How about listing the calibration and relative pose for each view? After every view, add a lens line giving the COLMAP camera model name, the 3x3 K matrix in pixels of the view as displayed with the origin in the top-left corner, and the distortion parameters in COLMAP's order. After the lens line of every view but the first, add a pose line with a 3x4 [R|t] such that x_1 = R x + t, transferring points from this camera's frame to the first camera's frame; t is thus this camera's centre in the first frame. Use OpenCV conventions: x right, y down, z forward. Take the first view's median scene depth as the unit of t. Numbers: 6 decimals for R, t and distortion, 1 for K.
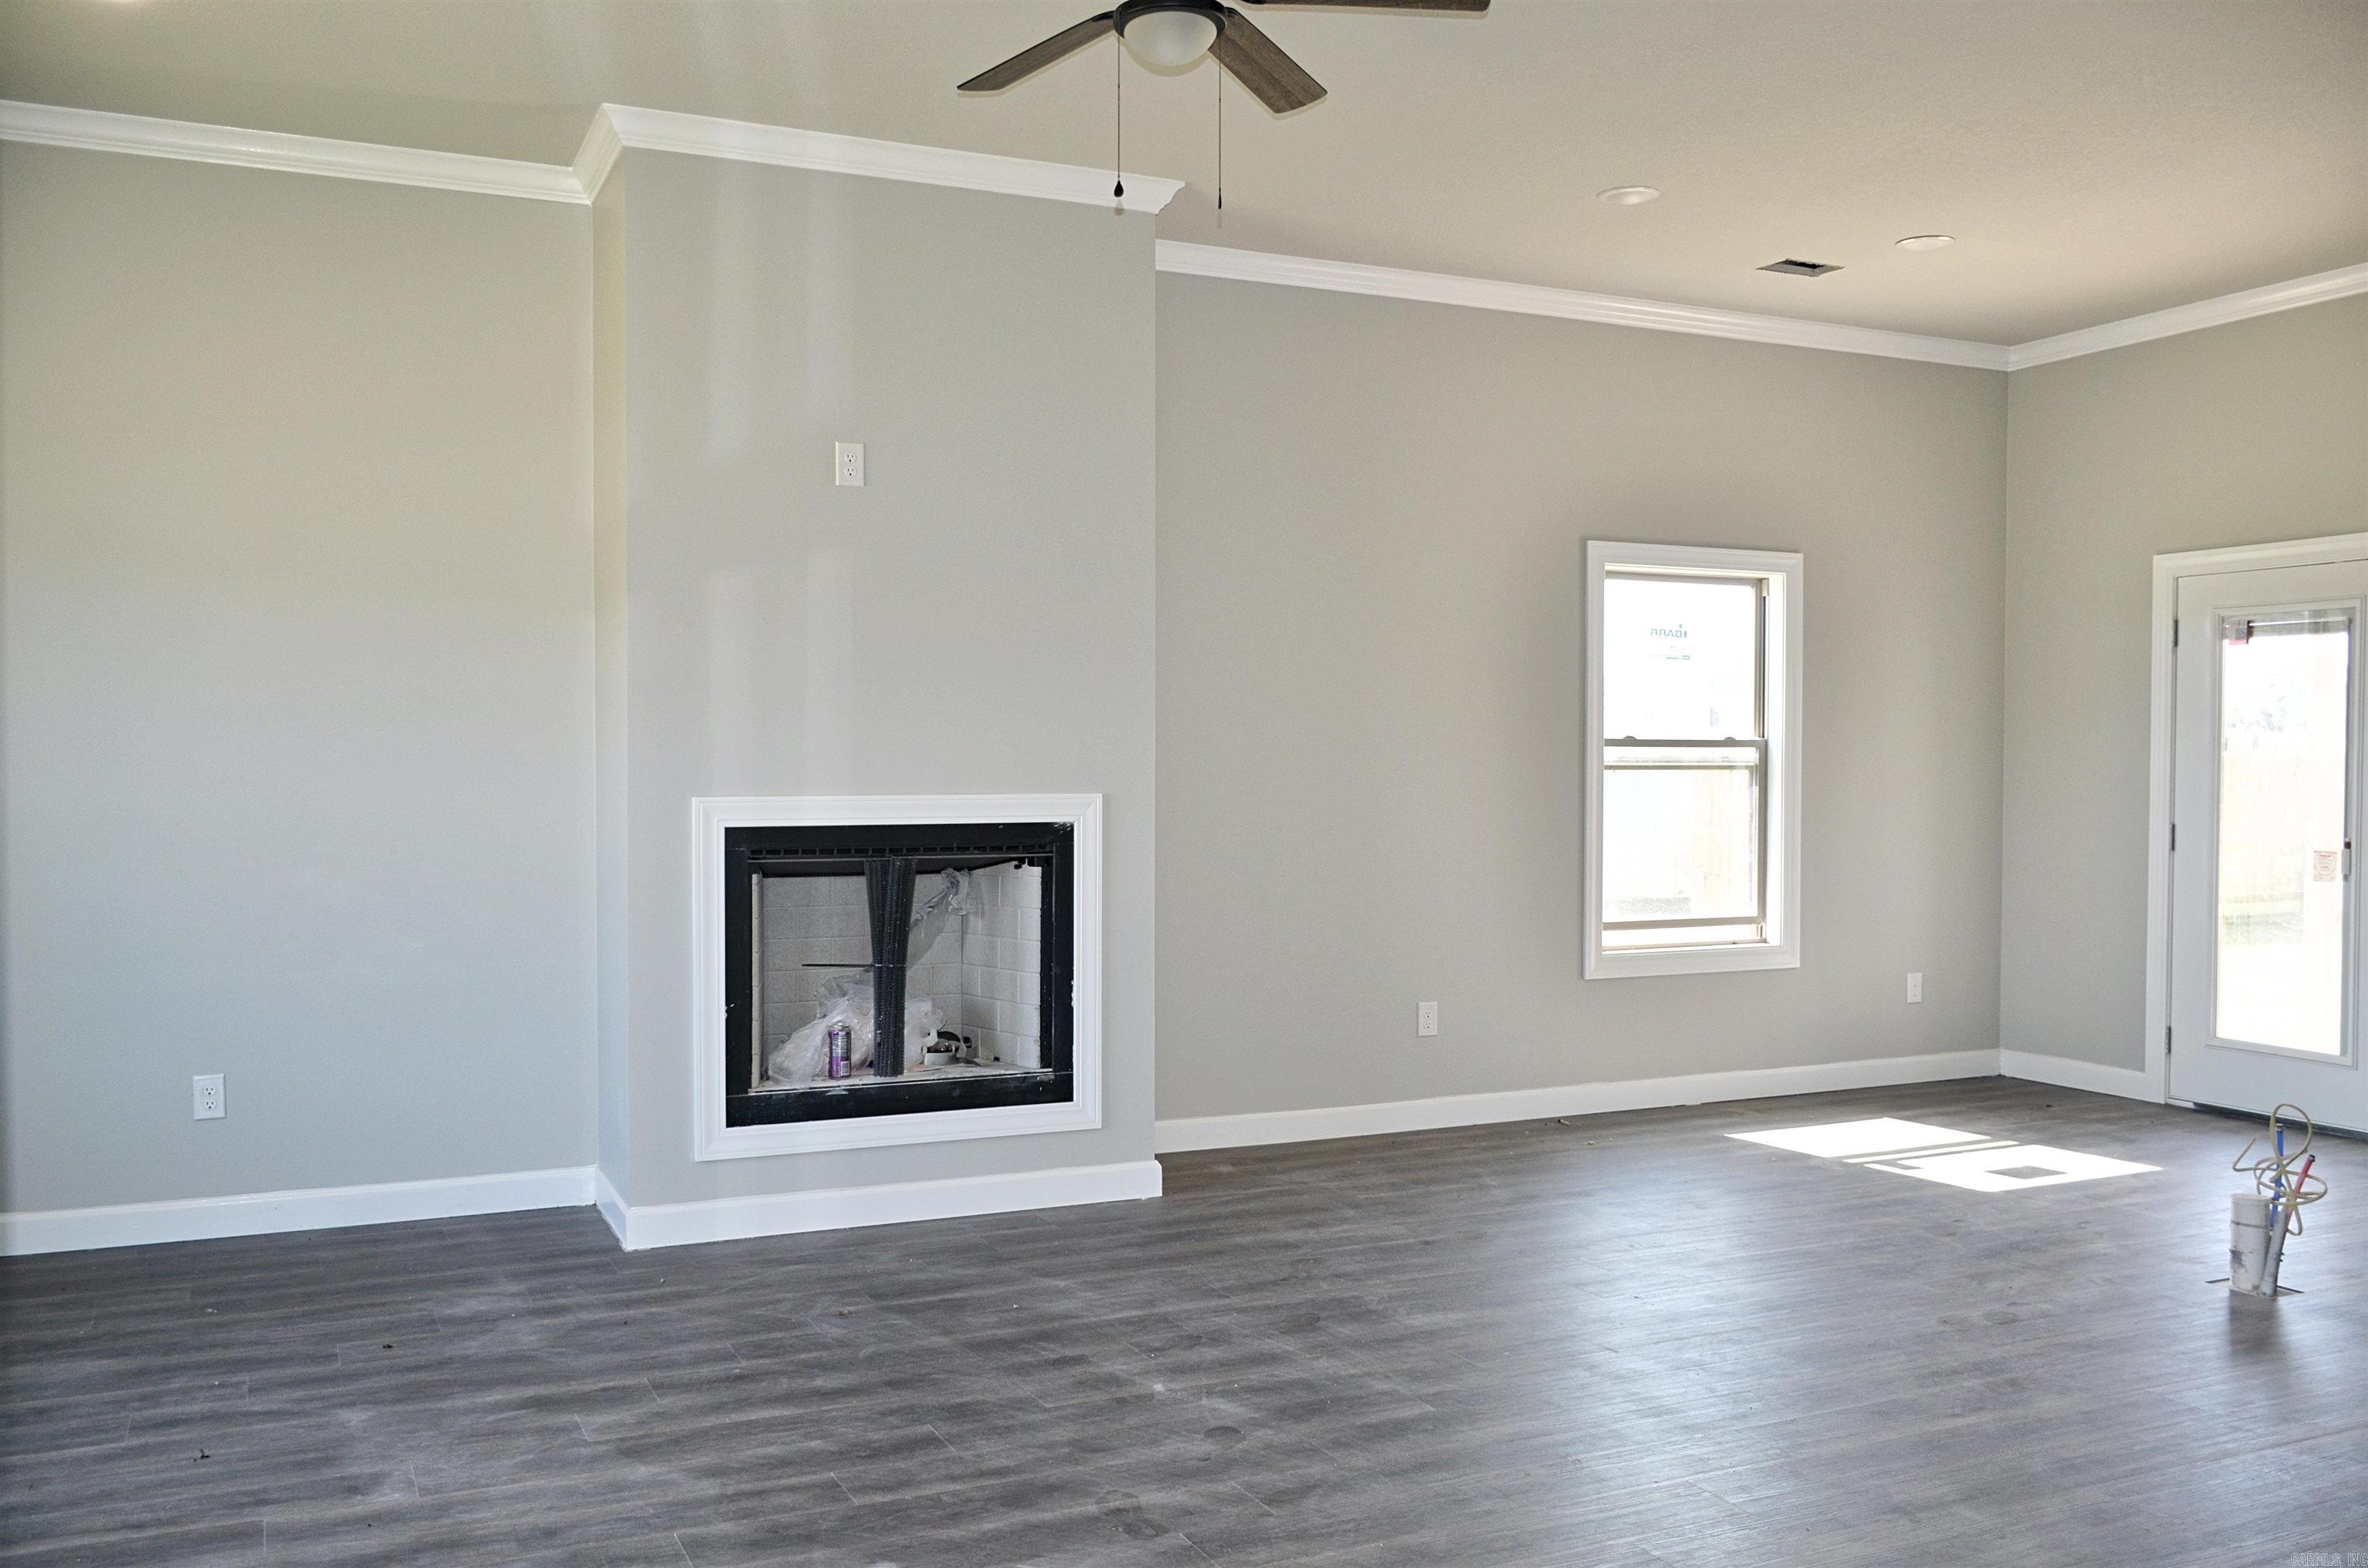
lens RADIAL K [[1976.7, 0, 1186.9], [0, 1976.7, 806.4], [0, 0, 1]] dist [-0.017021, 0.000842]
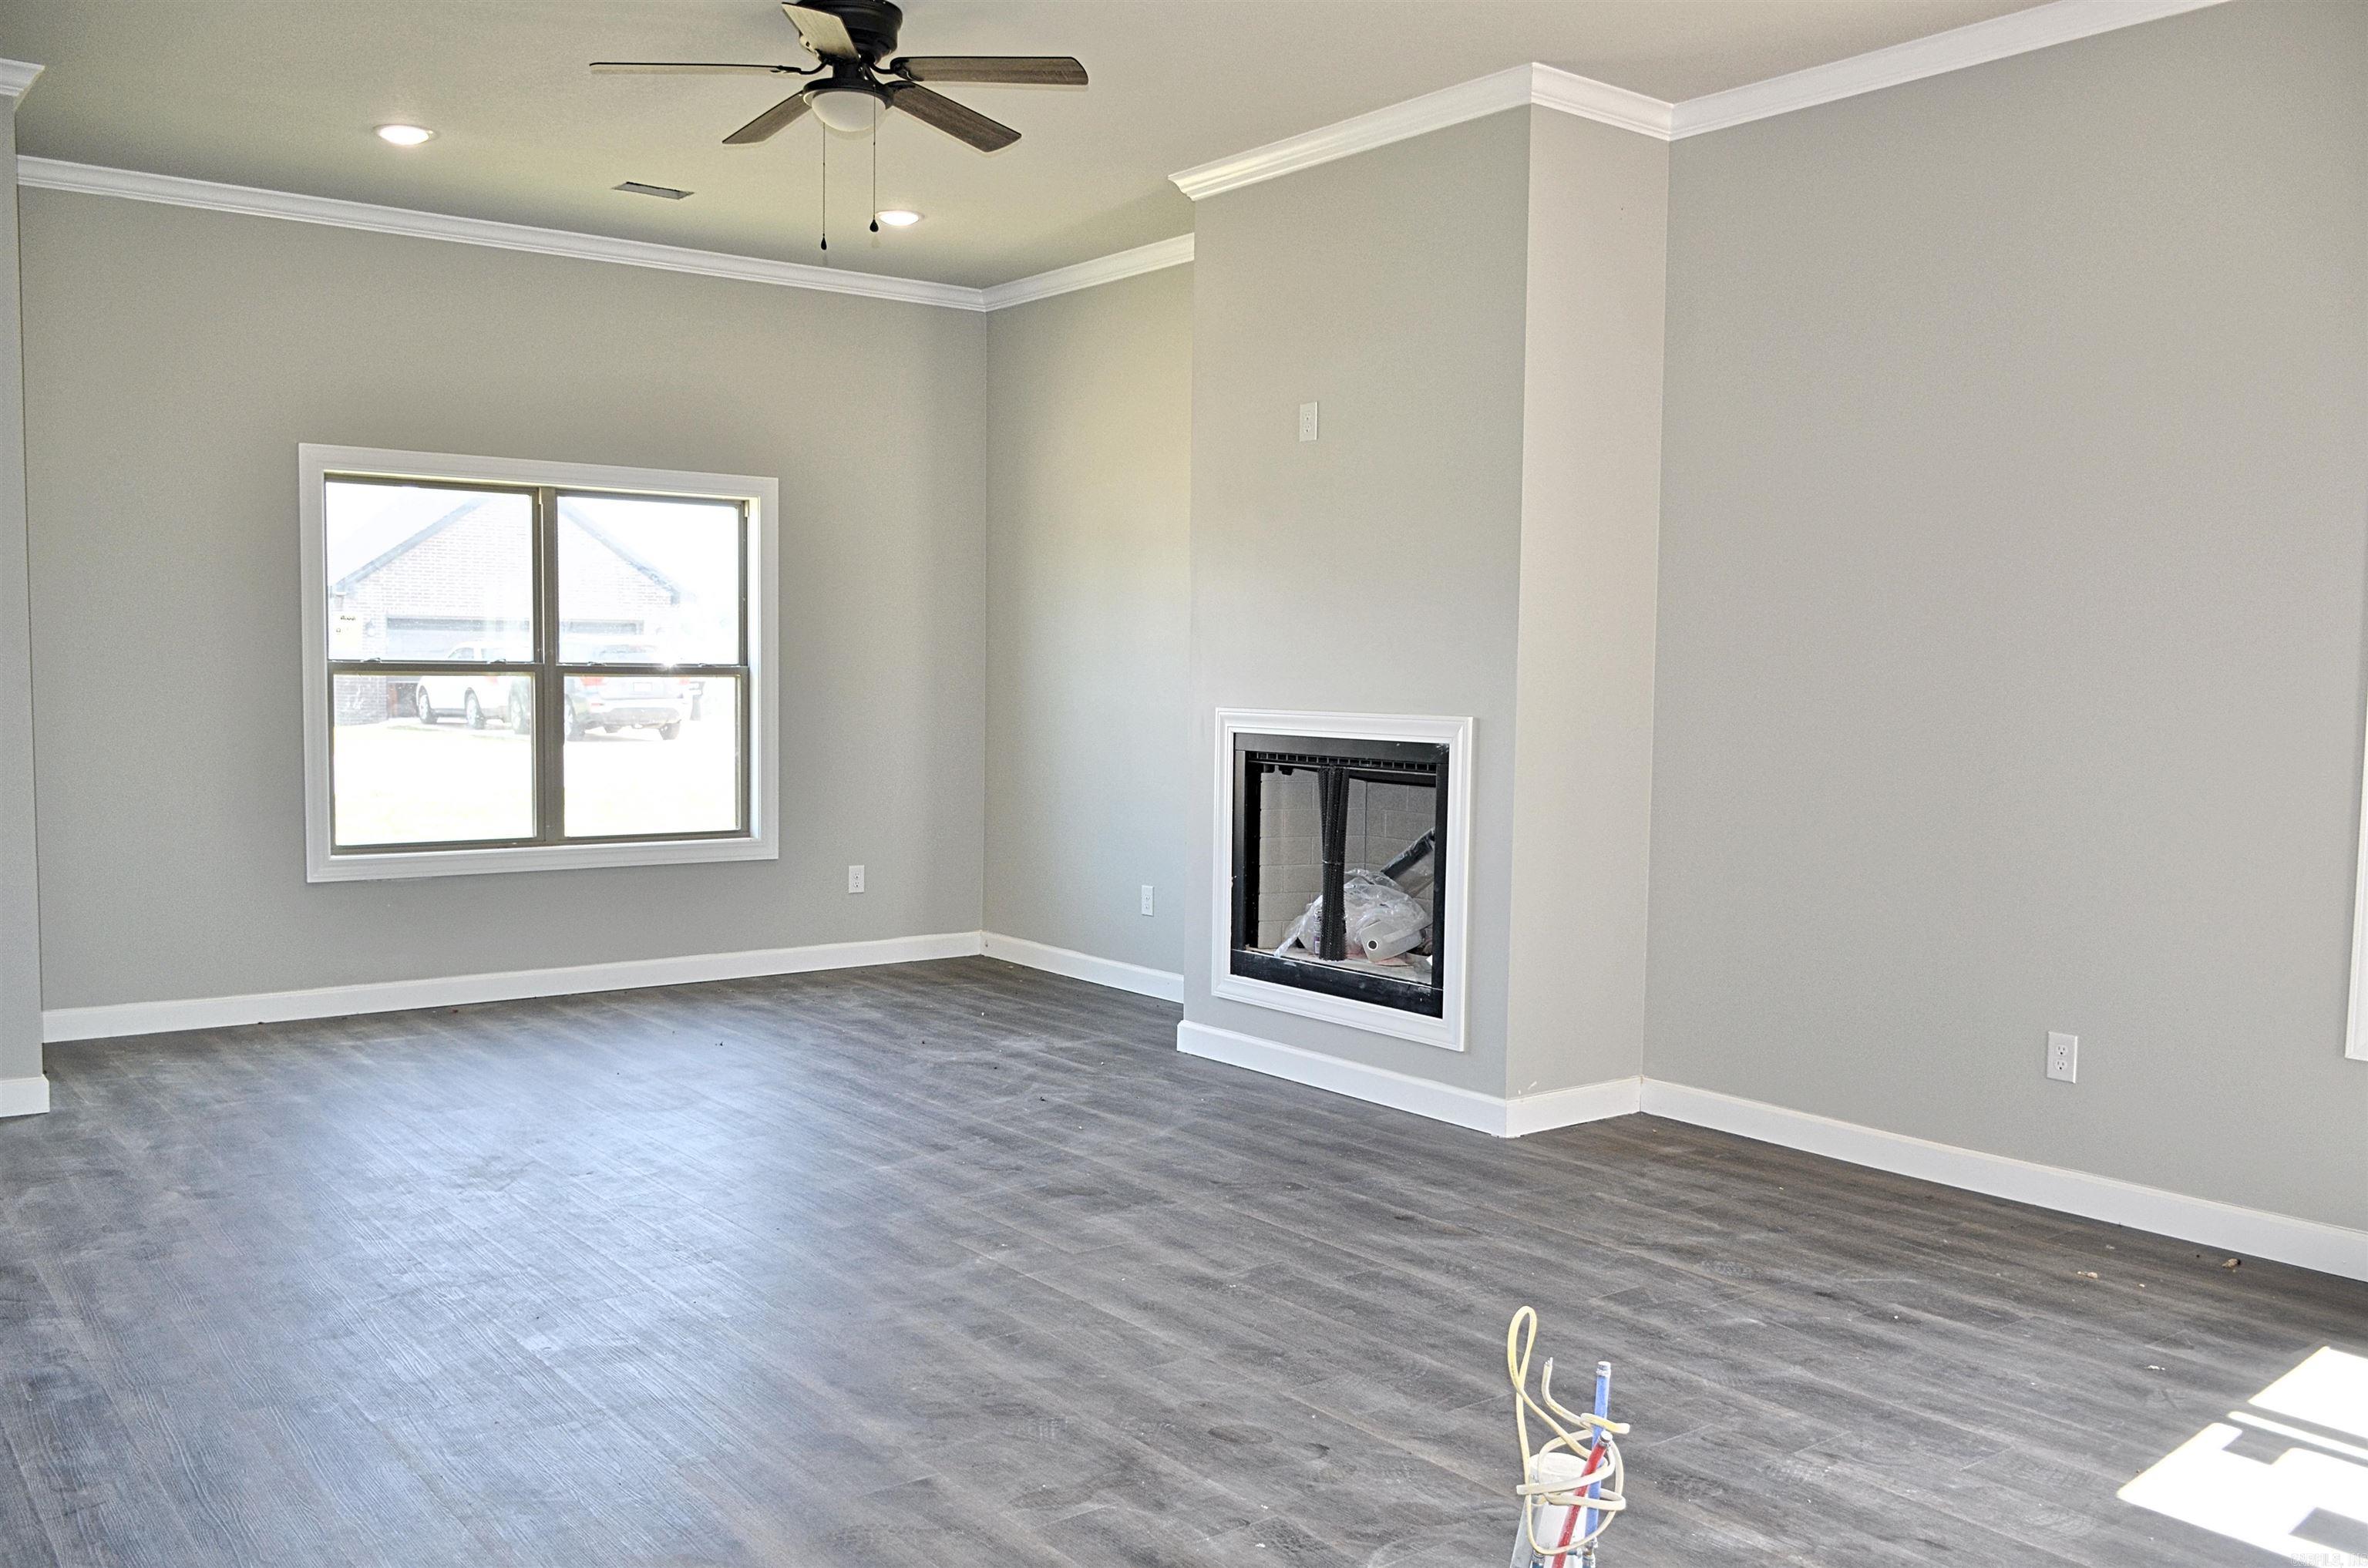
lens RADIAL K [[1976.7, 0, 1186.9], [0, 1976.7, 806.4], [0, 0, 1]] dist [-0.017021, 0.000842]
pose [[0.217960, 0.070508, -0.973408, 0.984183], [-0.037336, 0.997259, 0.063876, -0.021731], [0.975243, 0.022421, 0.219995, 0.710483]]
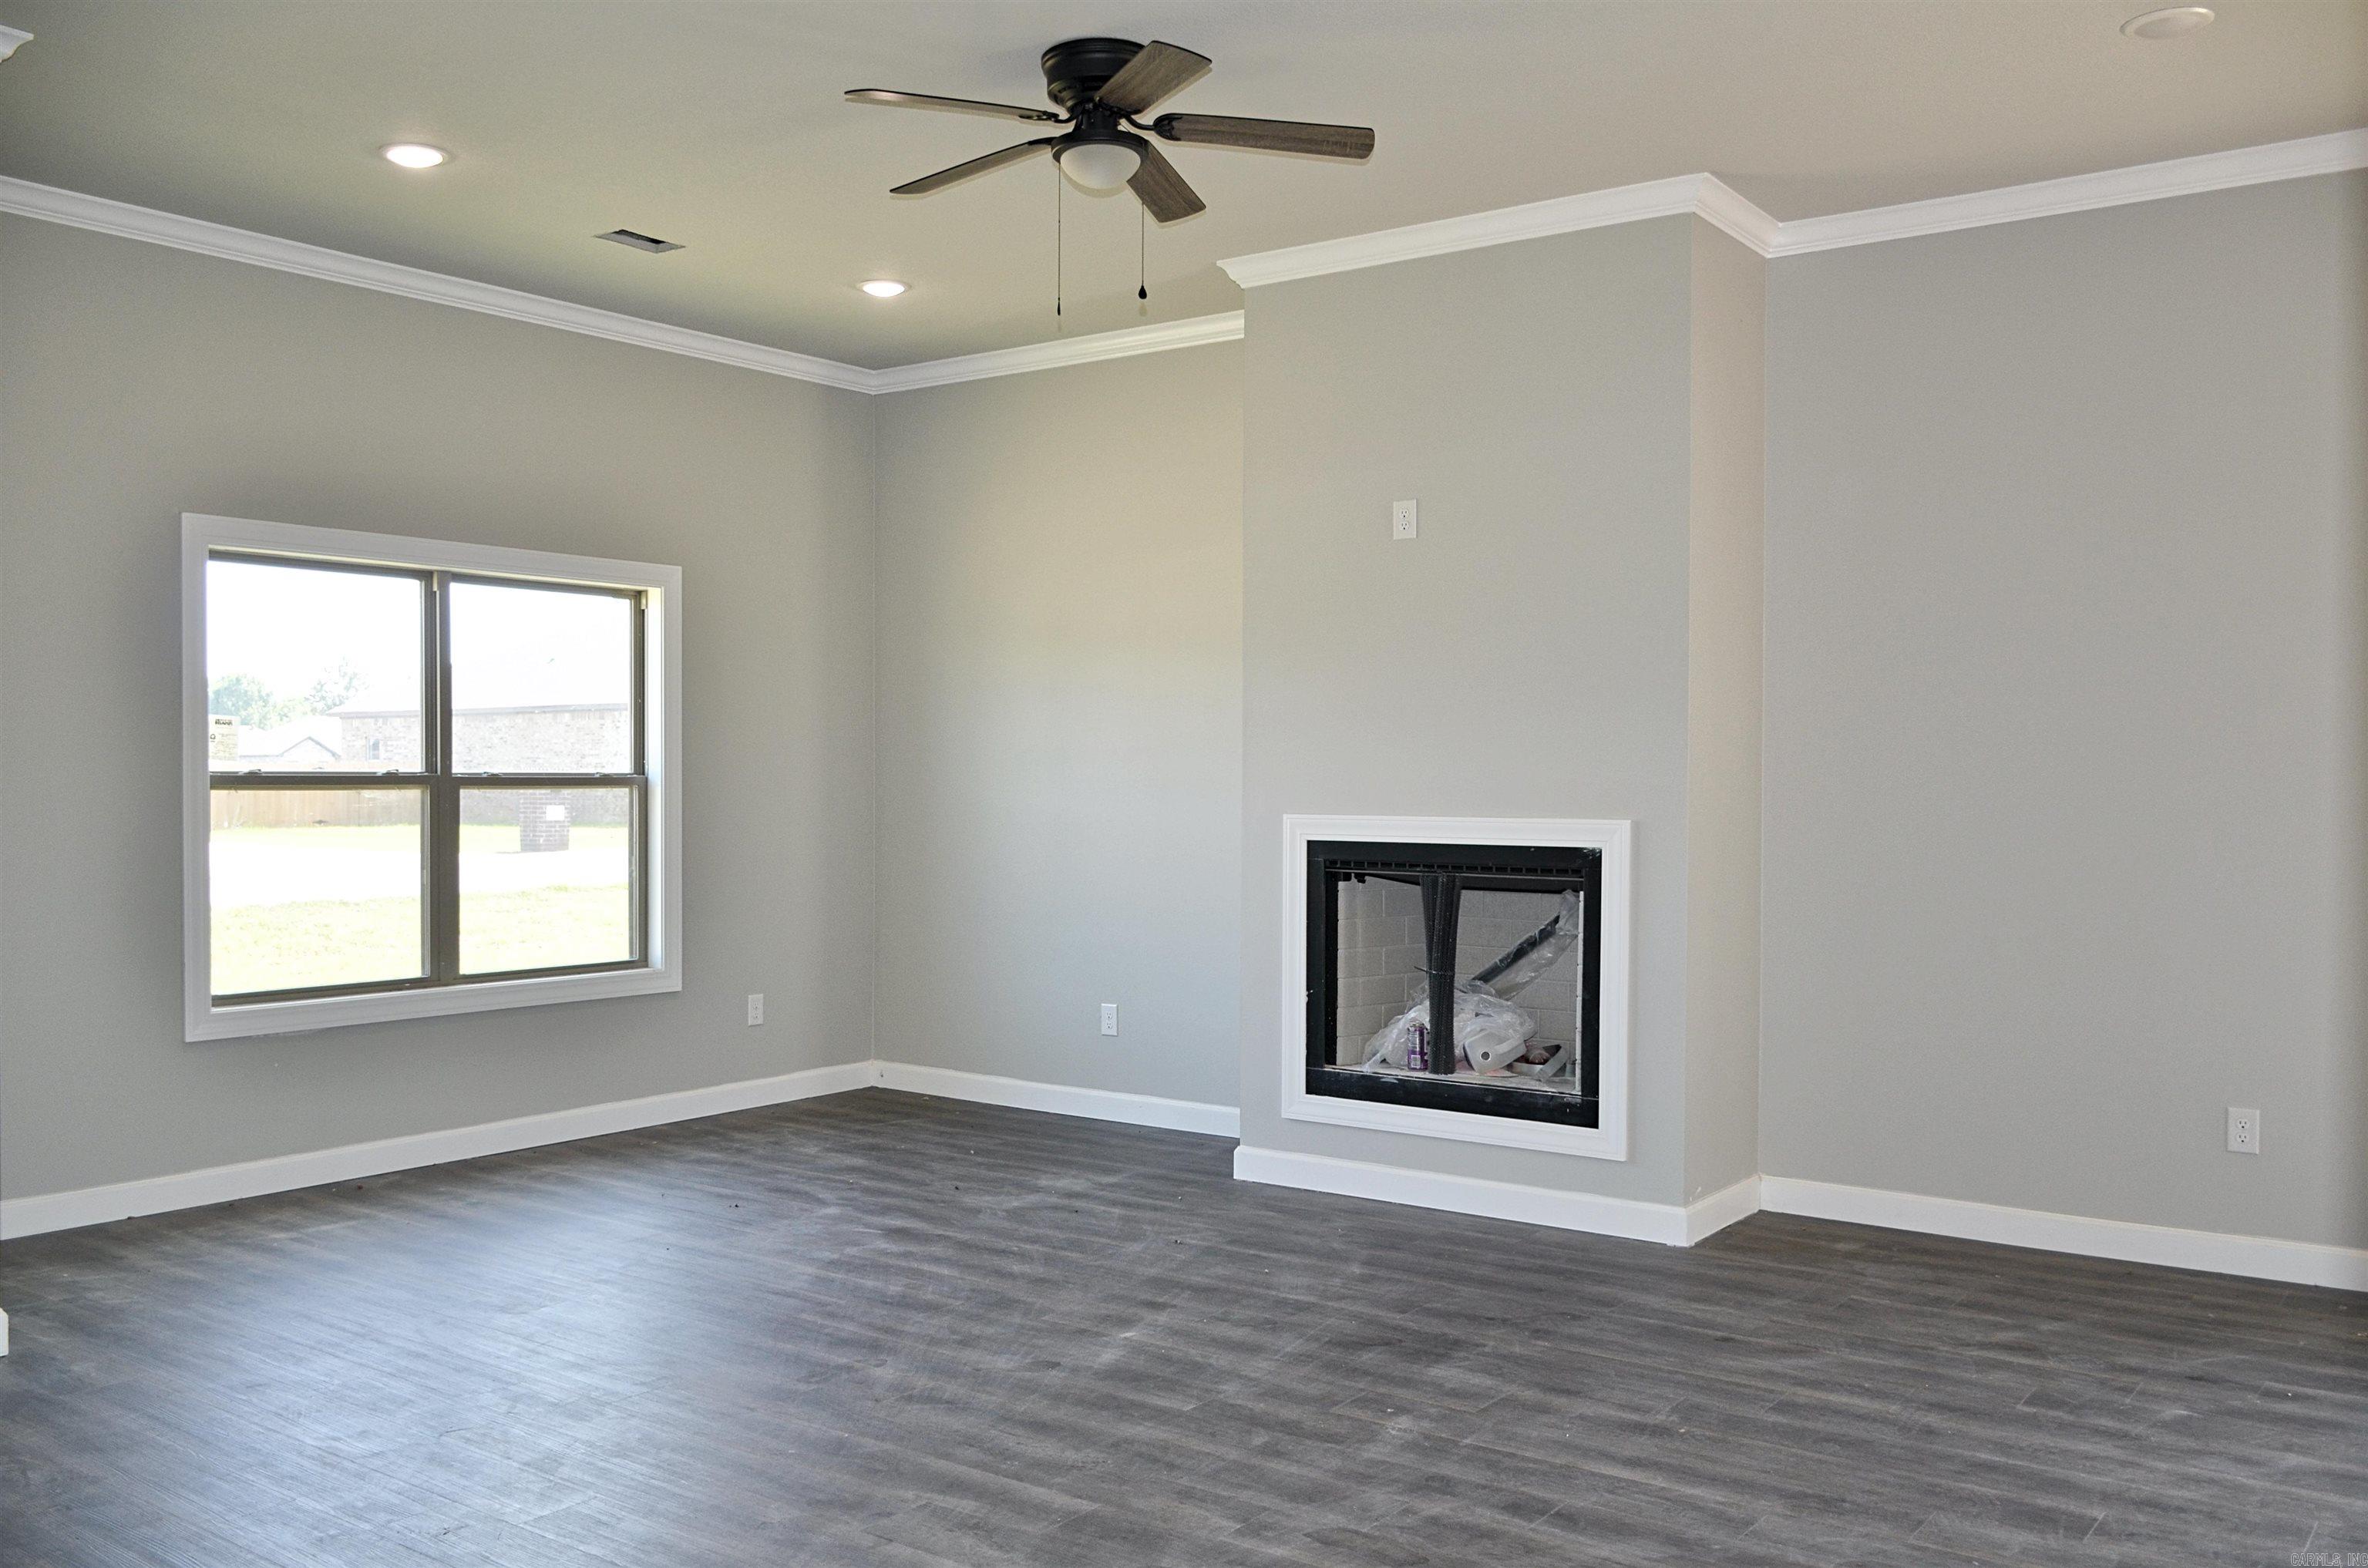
lens RADIAL K [[1976.7, 0, 1186.9], [0, 1976.7, 806.4], [0, 0, 1]] dist [-0.017021, 0.000842]
pose [[0.480669, 0.015421, -0.876767, 0.781396], [-0.025253, 0.999674, 0.003738, -0.012359], [0.876539, 0.020344, 0.480902, 0.372224]]
